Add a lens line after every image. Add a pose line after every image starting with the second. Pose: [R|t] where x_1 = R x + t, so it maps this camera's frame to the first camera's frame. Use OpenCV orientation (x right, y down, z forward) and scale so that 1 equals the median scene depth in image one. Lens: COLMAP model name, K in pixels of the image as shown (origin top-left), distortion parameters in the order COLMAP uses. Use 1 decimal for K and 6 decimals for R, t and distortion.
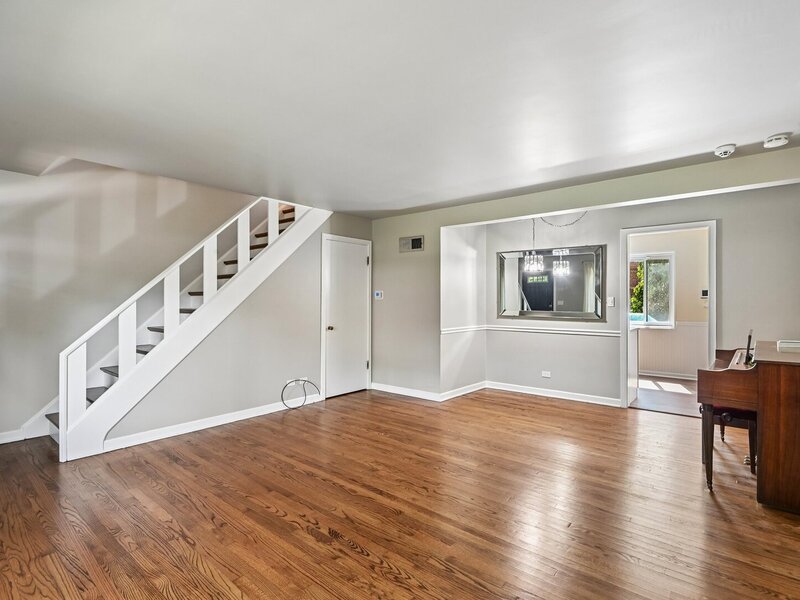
lens RADIAL K [[410.5, 0, 396.4], [0, 410.5, 299.8], [0, 0, 1]] dist [0.009110, -0.004944]
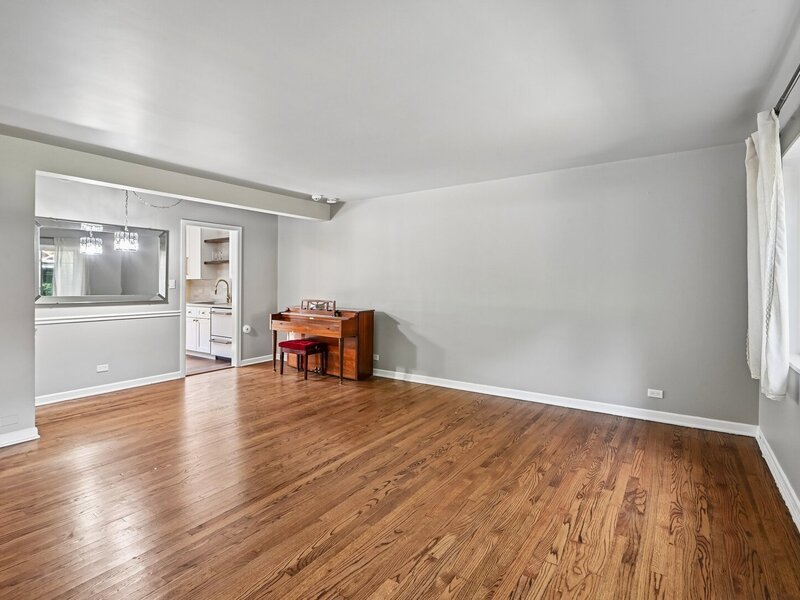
lens RADIAL K [[410.5, 0, 396.4], [0, 410.5, 293.1], [0, 0, 1]] dist [0.009110, -0.004944]
pose [[-0.093013, -0.024090, 0.995373, -0.961755], [0.001665, 0.999702, 0.024351, 0.004125], [-0.995664, 0.003922, -0.092945, 0.803175]]
